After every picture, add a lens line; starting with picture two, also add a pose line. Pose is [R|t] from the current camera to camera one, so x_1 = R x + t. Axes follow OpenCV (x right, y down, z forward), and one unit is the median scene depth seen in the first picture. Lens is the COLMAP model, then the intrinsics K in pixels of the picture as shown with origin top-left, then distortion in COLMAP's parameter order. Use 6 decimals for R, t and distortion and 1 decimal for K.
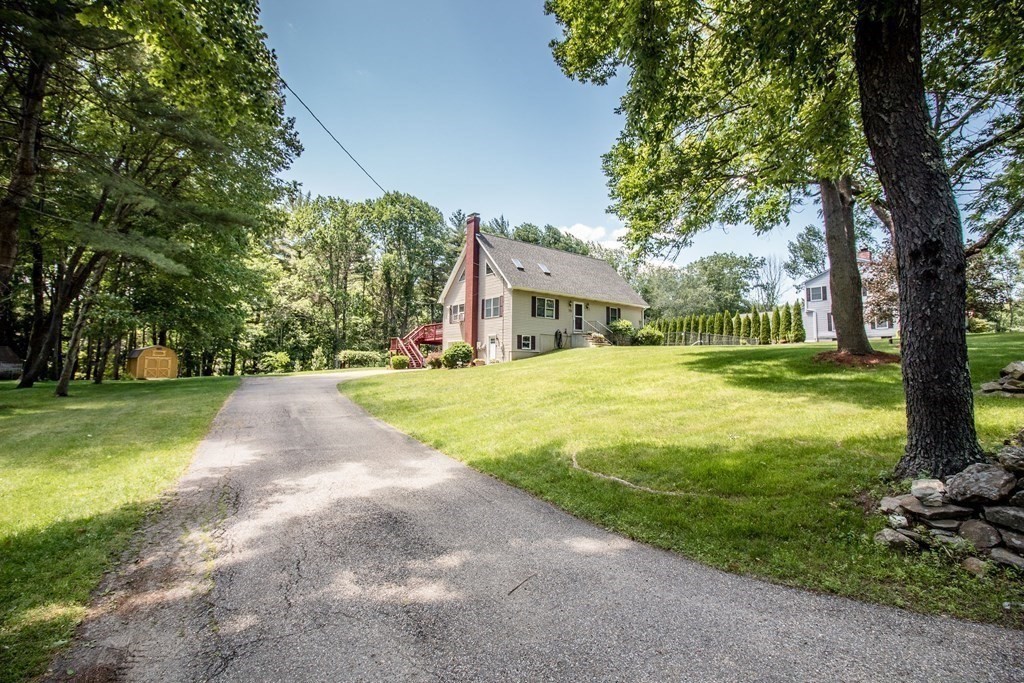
lens RADIAL K [[482.1, 0, 509.2], [0, 482.1, 334.1], [0, 0, 1]] dist [-0.003848, -0.000652]
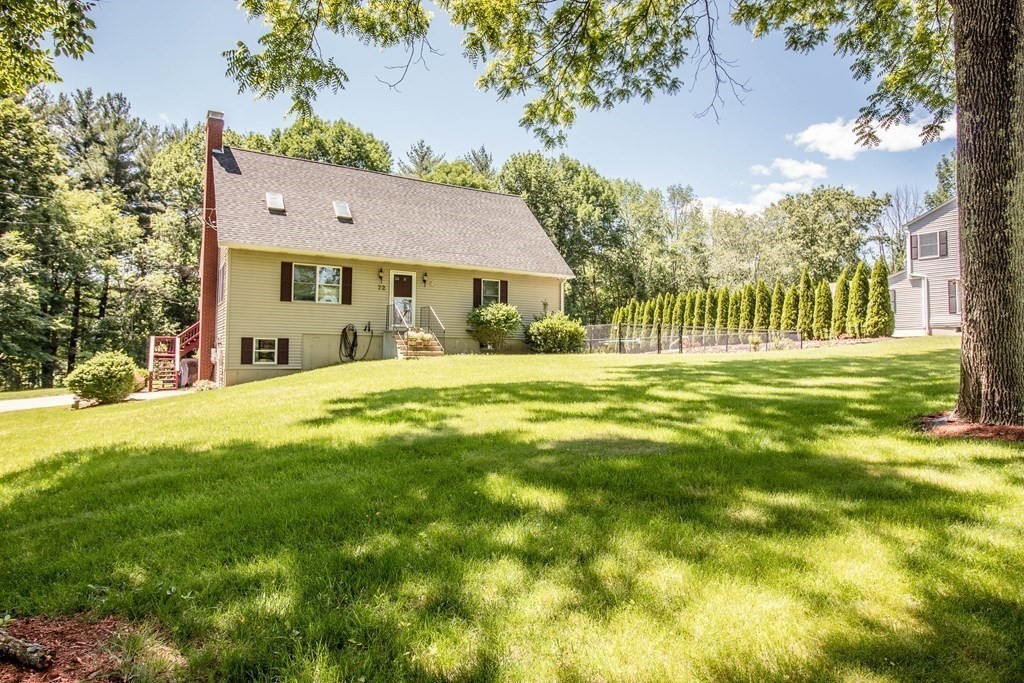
lens RADIAL K [[598.3, 0, 512.0], [0, 598.3, 341.5], [0, 0, 1]] dist [0.001324, -0.000071]
pose [[0.992241, -0.006190, -0.124176, 0.333473], [0.012461, 0.998682, 0.049786, -0.019546], [0.123704, -0.050947, 0.991010, 0.345202]]
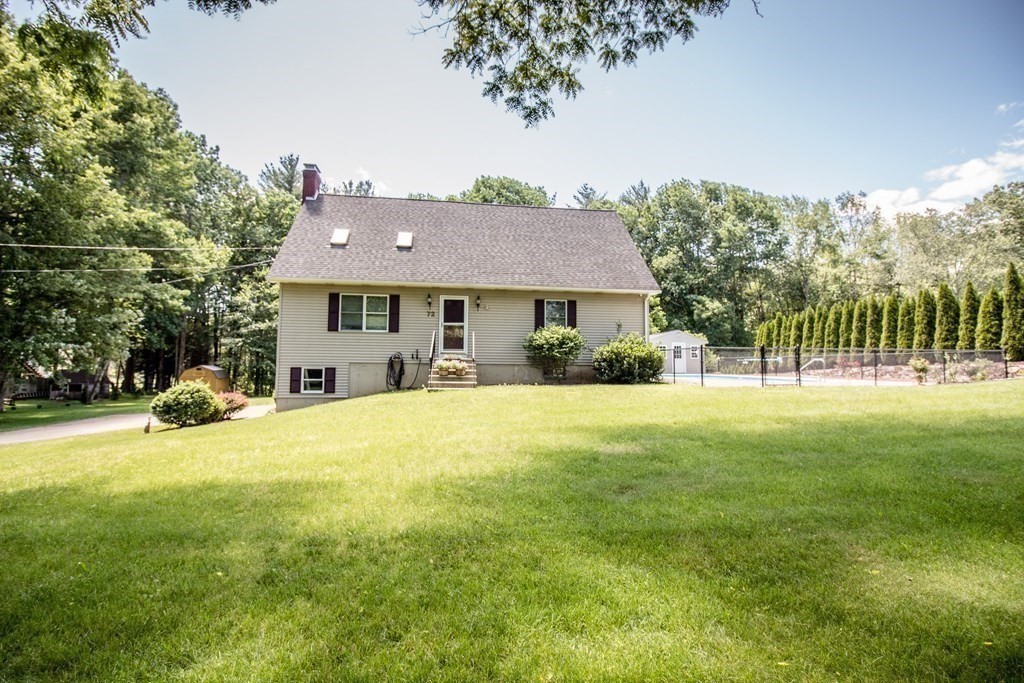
lens RADIAL K [[475.2, 0, 513.3], [0, 475.2, 335.9], [0, 0, 1]] dist [-0.015724, -0.001477]
pose [[0.868806, -0.032249, -0.494102, 0.431141], [0.039384, 0.999216, 0.004033, -0.022498], [0.493584, -0.022964, 0.869395, 0.573002]]
